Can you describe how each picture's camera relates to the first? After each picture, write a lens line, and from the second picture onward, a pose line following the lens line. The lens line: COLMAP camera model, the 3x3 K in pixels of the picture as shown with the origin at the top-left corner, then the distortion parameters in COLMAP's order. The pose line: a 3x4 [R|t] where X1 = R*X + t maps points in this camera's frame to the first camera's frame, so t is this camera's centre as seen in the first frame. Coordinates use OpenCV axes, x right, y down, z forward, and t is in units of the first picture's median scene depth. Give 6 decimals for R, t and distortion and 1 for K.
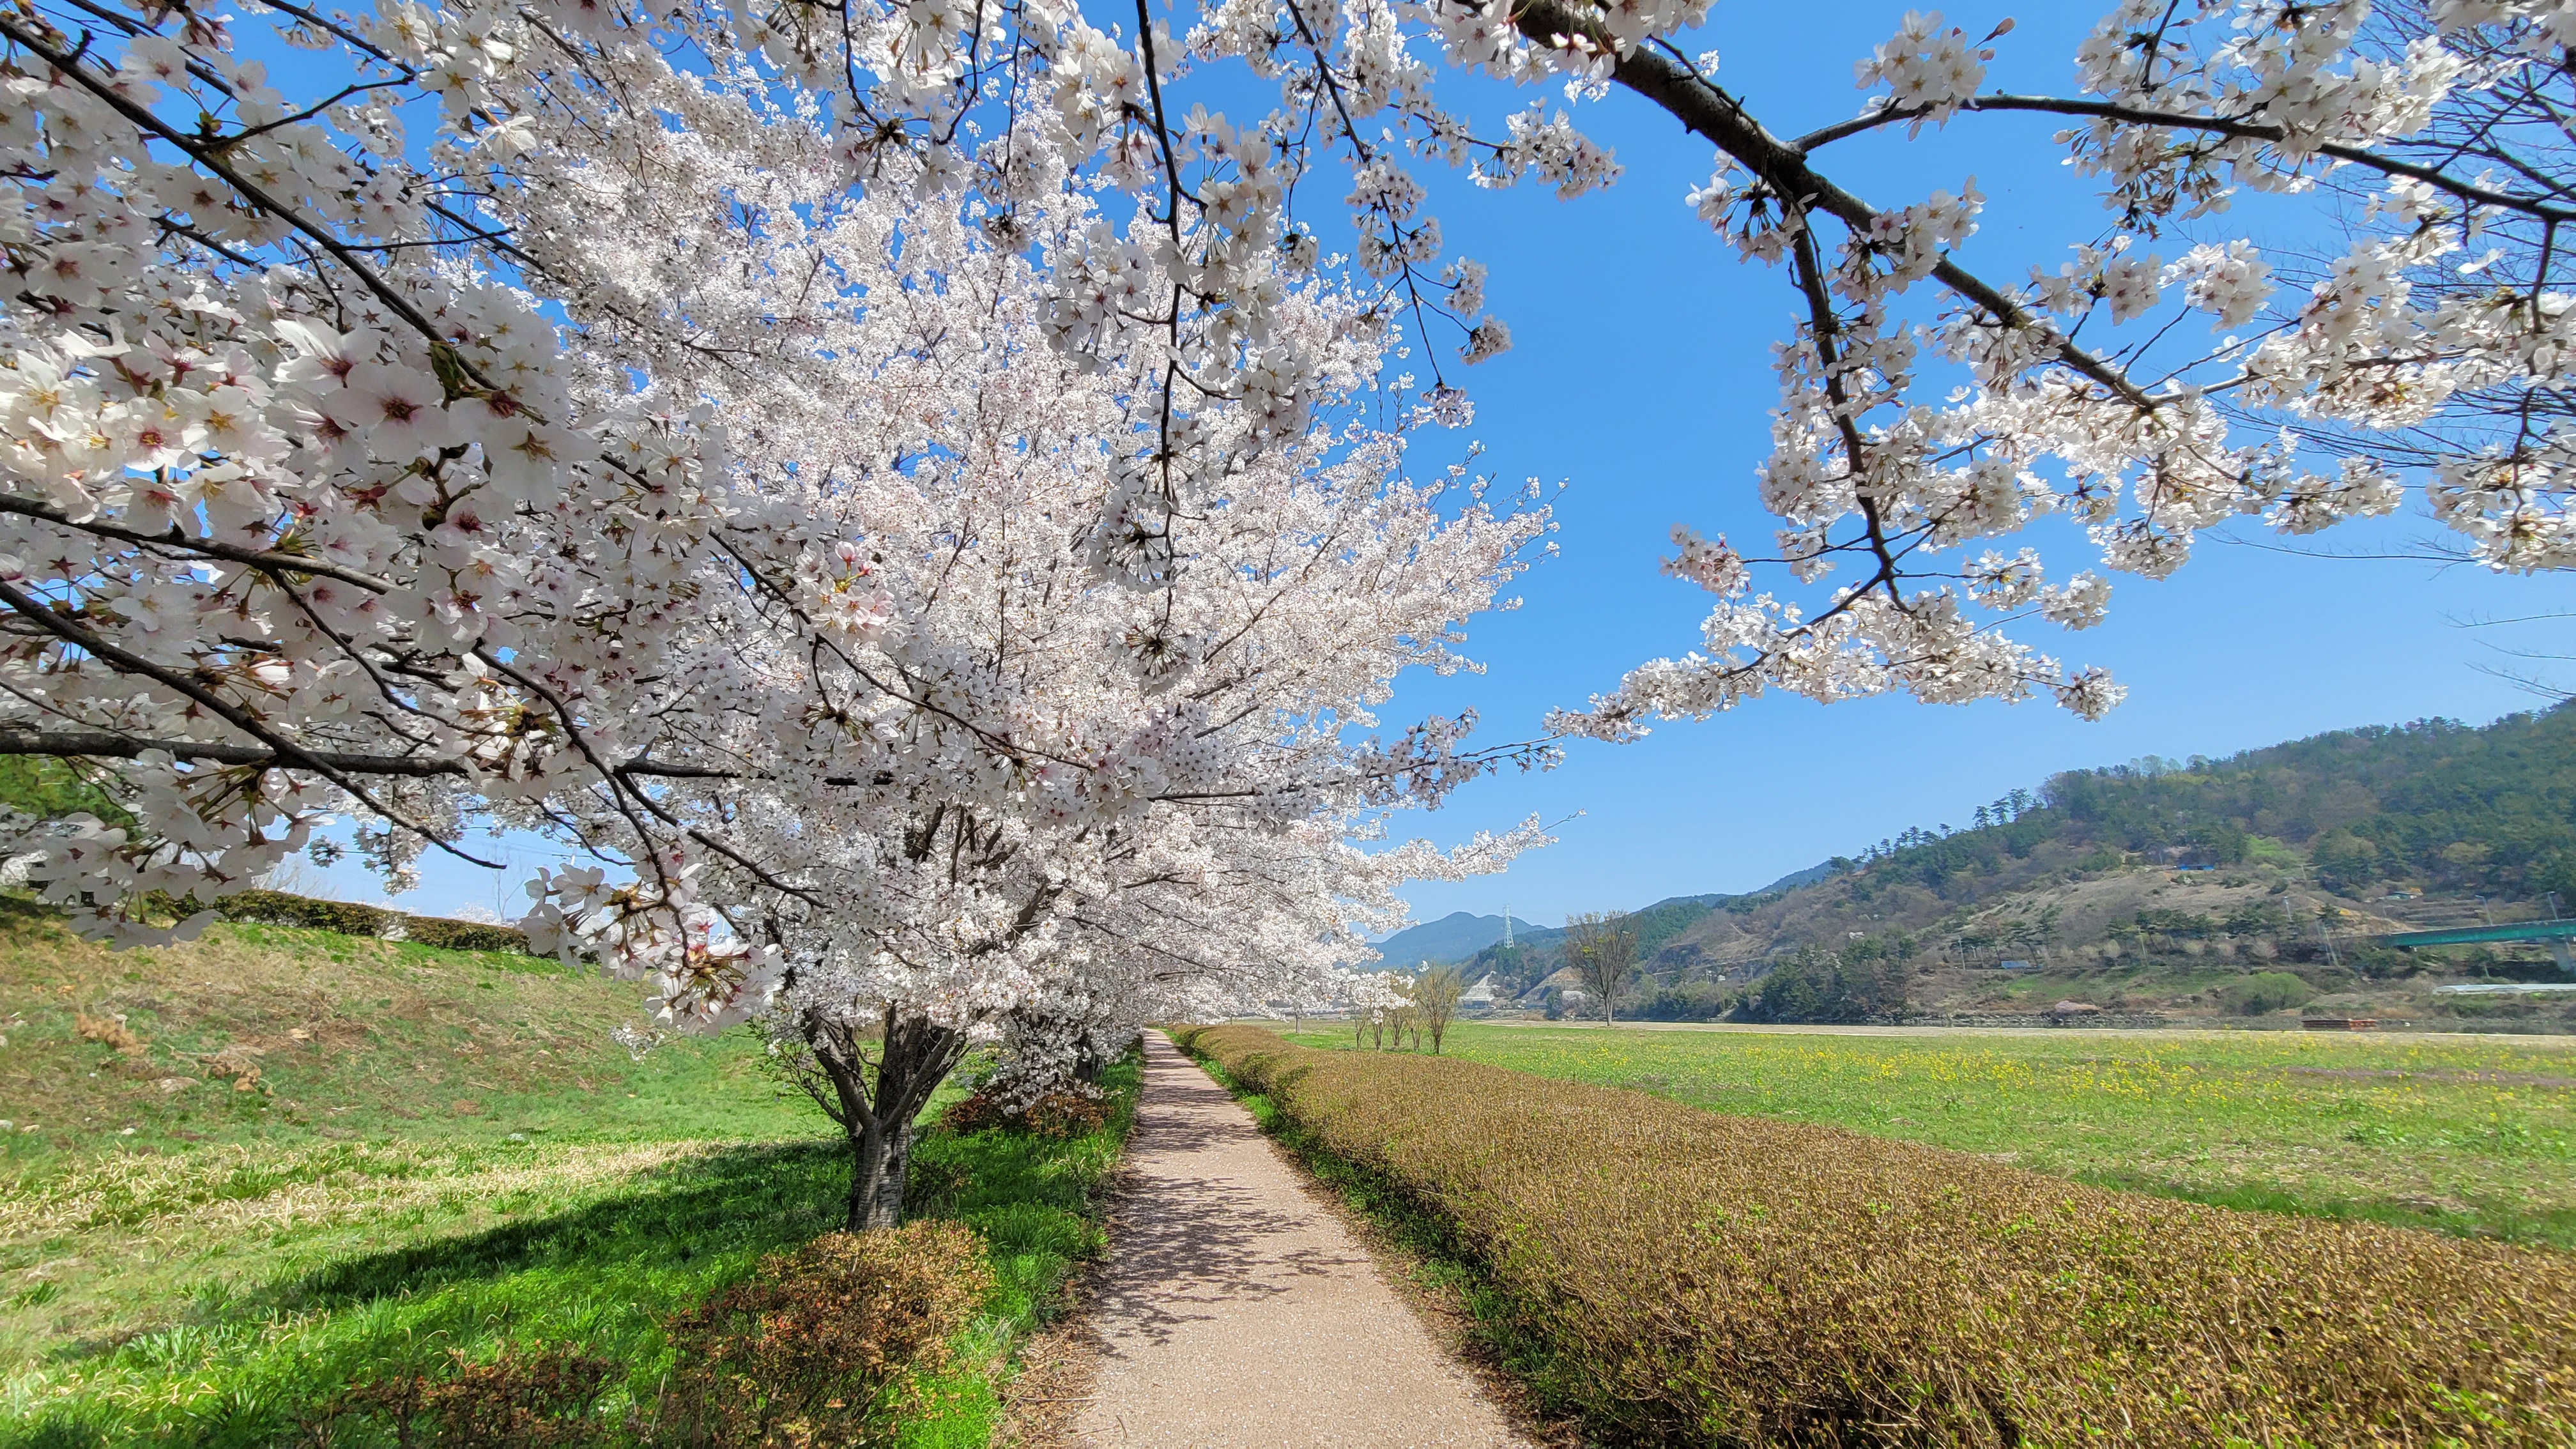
lens RADIAL K [[1087.6, 0, 1292.4], [0, 1087.6, 705.3], [0, 0, 1]] dist [0.002312, -0.000370]
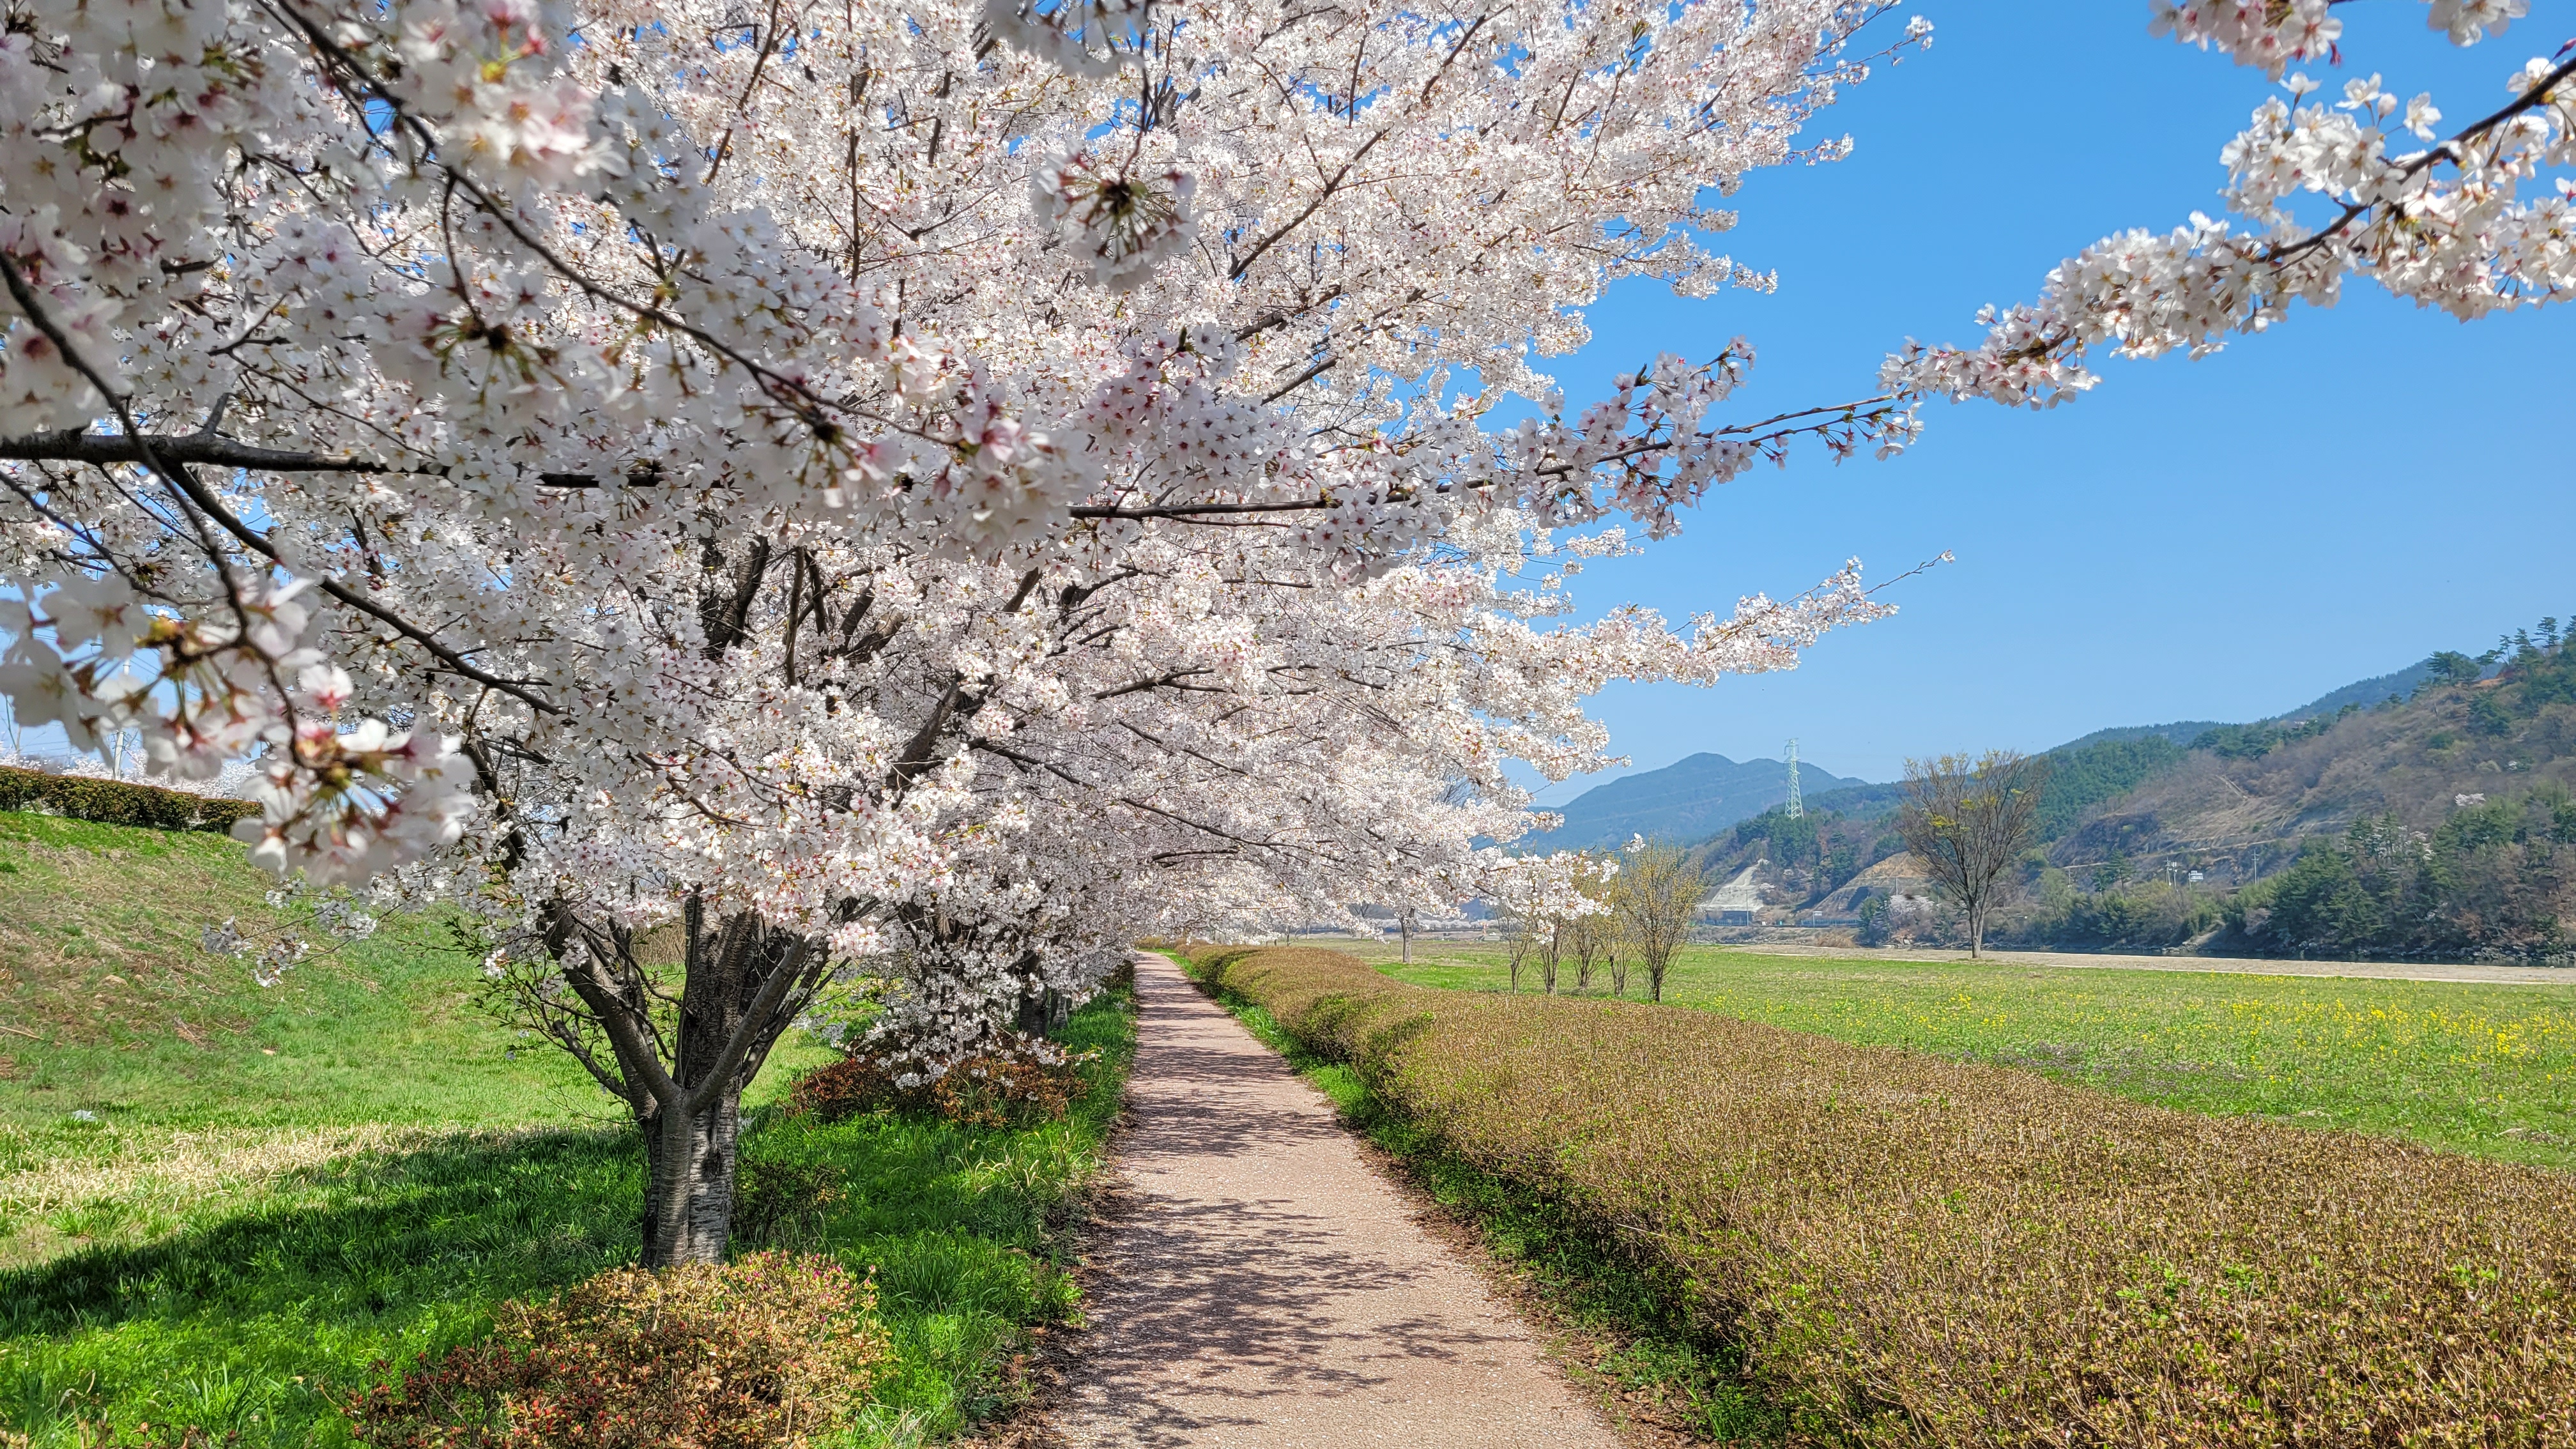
lens RADIAL K [[1998.5, 0, 1256.6], [0, 1998.5, 730.3], [0, 0, 1]] dist [0.036488, -0.002169]
pose [[0.997508, 0.004205, -0.070427, 0.000058], [0.008283, 0.984338, 0.176099, 0.002657], [0.070064, -0.176243, 0.981850, 0.001787]]
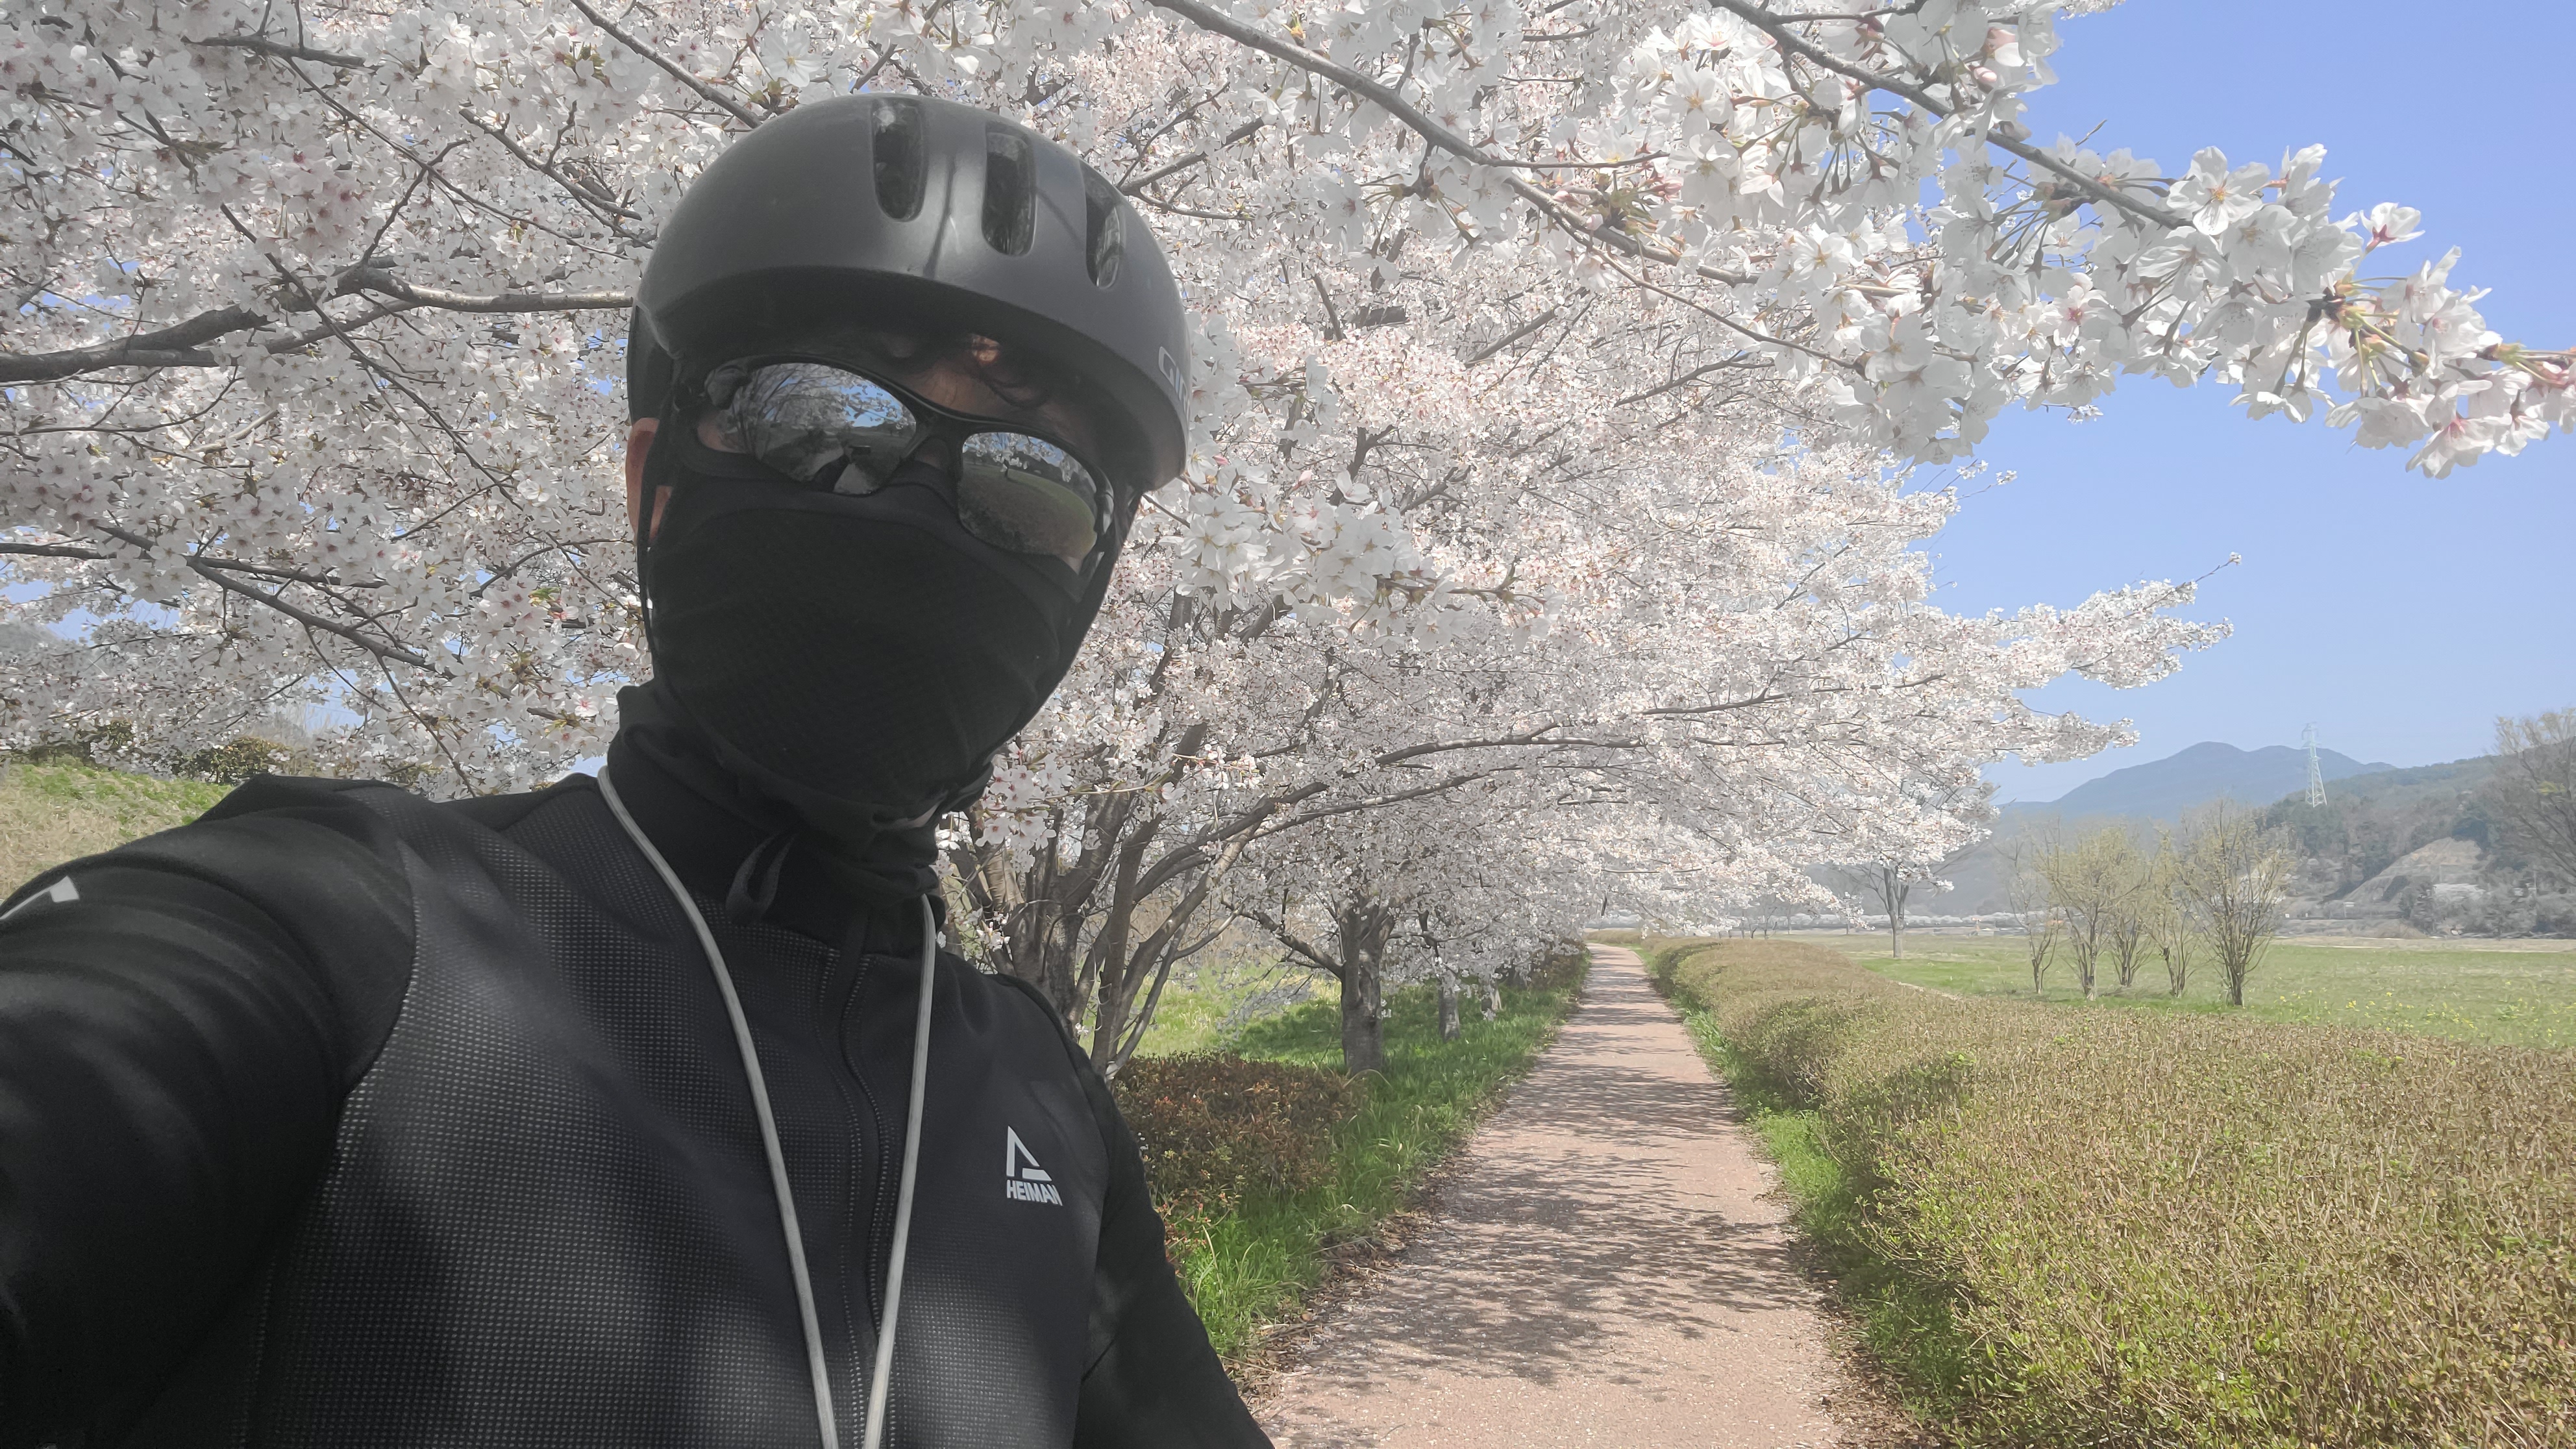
lens RADIAL K [[1778.1, 0, 1243.0], [0, 1778.1, 712.8], [0, 0, 1]] dist [0.025420, -0.032471]
pose [[0.941952, -0.035728, -0.333841, -0.004427], [0.087904, 0.985882, 0.142515, 0.197827], [0.324036, -0.163588, 0.931794, 0.650135]]
